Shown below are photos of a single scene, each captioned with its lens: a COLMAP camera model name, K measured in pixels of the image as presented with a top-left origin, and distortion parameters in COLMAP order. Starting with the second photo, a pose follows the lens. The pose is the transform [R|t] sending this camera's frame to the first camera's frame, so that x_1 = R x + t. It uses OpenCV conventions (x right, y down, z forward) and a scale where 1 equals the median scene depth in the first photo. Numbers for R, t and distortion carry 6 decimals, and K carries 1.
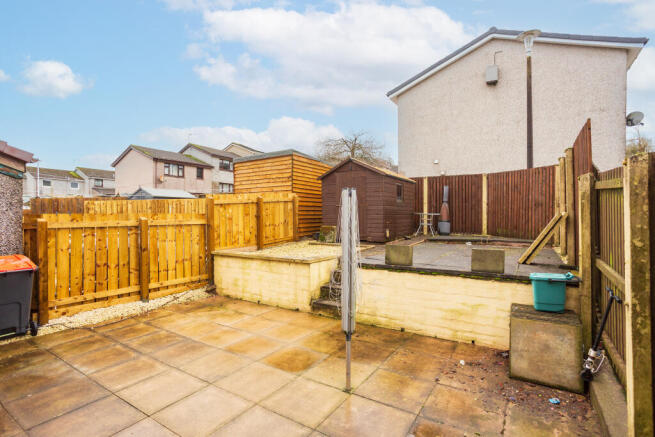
lens RADIAL K [[328.1, 0, 317.8], [0, 328.1, 216.8], [0, 0, 1]] dist [-0.035003, 0.002385]
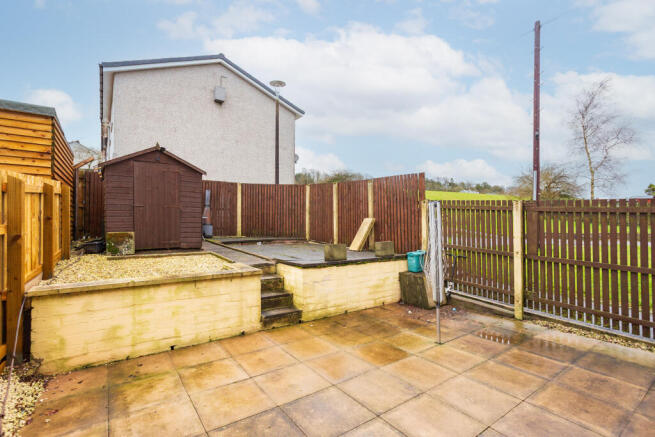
lens RADIAL K [[319.8, 0, 327.5], [0, 319.8, 218.5], [0, 0, 1]] dist [-0.050151, 0.028556]
pose [[0.342442, 0.009055, 0.939495, -0.740686], [-0.005652, 0.999955, -0.007577, 0.000051], [-0.939522, -0.002715, 0.342478, 0.530232]]
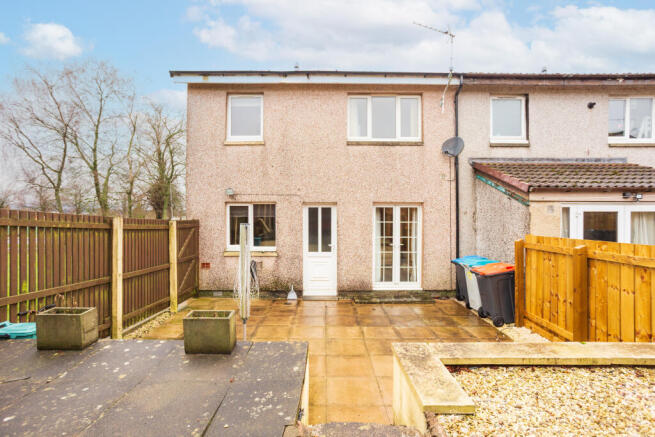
lens RADIAL K [[320.7, 0, 326.1], [0, 320.7, 212.0], [0, 0, 1]] dist [-0.050376, 0.027780]
pose [[-0.825717, -0.006323, -0.564049, 0.337388], [-0.000928, 0.999951, -0.009851, -0.068425], [0.564084, -0.007611, -0.825683, 1.318170]]
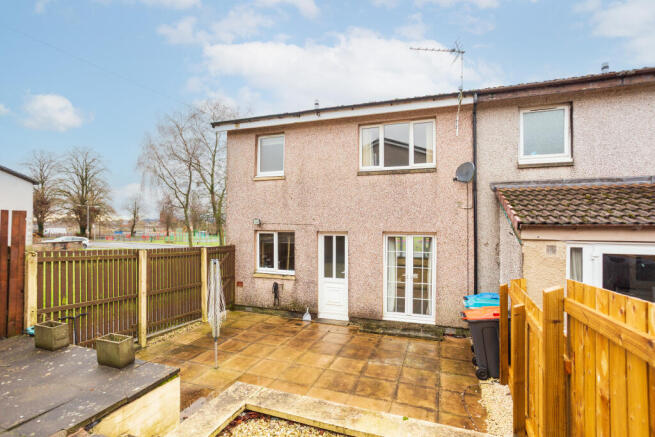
lens RADIAL K [[319.8, 0, 327.5], [0, 319.8, 218.5], [0, 0, 1]] dist [-0.050151, 0.028556]
pose [[-0.970064, -0.006910, -0.242749, -0.041189], [-0.003070, 0.999864, -0.016193, -0.157061], [0.242828, -0.014963, -0.969954, 1.565194]]
